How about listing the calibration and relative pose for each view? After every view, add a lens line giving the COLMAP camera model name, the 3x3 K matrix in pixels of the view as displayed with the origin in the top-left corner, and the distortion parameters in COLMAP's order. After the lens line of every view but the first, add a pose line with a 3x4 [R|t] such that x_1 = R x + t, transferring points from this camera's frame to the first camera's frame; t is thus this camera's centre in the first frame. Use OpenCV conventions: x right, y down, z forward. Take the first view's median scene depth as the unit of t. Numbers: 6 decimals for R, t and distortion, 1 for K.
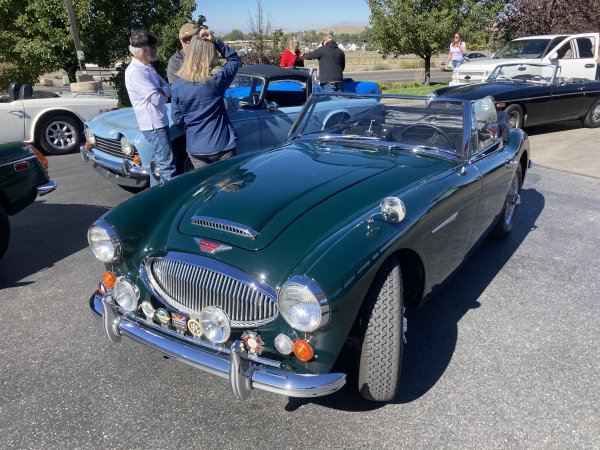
lens RADIAL K [[495.0, 0, 300.0], [0, 495.0, 224.0], [0, 0, 1]] dist [0.016518, 0.006864]
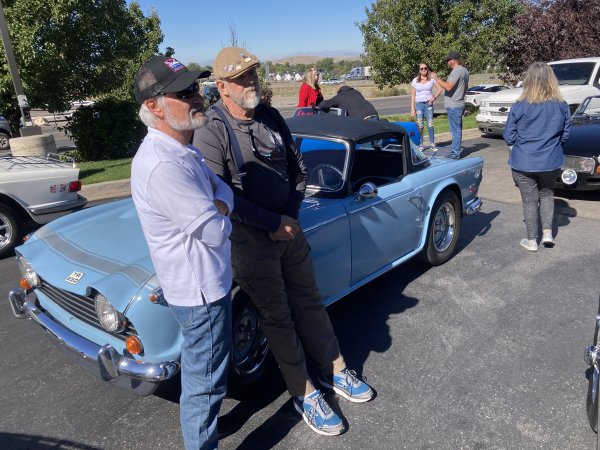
lens RADIAL K [[495.0, 0, 304.4], [0, 495.0, 224.5], [0, 0, 1]] dist [0.016518, 0.006864]
pose [[0.995488, -0.053391, 0.078436, -0.085003], [0.057508, 0.997032, -0.051193, -0.086484], [-0.075469, 0.055473, 0.995604, 0.222374]]
